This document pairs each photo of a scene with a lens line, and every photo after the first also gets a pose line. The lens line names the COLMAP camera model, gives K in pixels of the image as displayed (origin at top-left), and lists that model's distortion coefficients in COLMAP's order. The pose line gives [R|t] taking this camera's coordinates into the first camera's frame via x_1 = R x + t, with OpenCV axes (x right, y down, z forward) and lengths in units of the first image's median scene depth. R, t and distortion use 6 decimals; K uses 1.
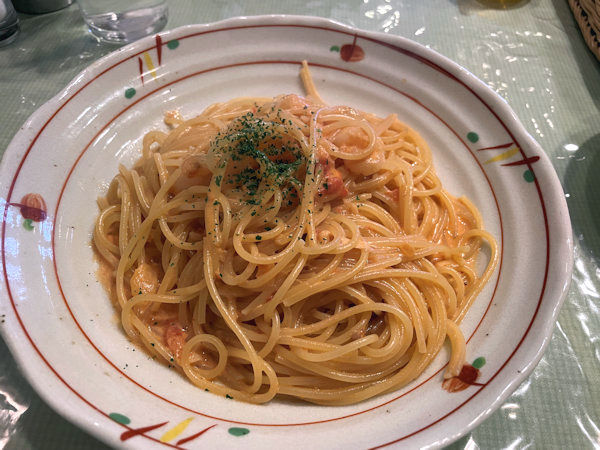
lens RADIAL K [[451.3, 0, 300.0], [0, 451.3, 225.0], [0, 0, 1]] dist [0.044663, -0.056382]
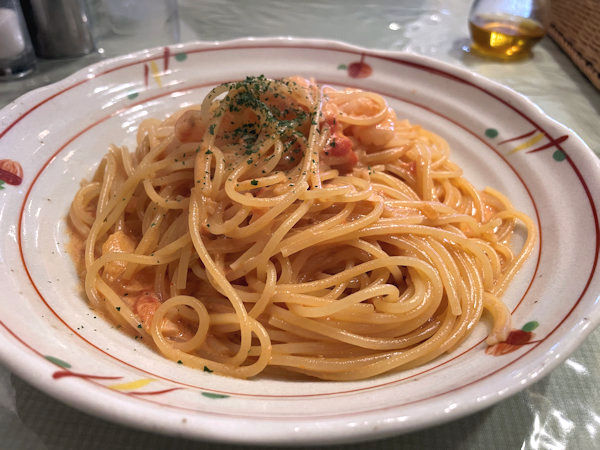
lens RADIAL K [[464.6, 0, 300.0], [0, 464.6, 225.0], [0, 0, 1]] dist [0.002982, -0.001822]
pose [[0.999707, 0.009958, -0.022077, 0.014417], [-0.015546, 0.962831, -0.269657, 0.323938], [0.018571, 0.269921, 0.962703, 0.163999]]
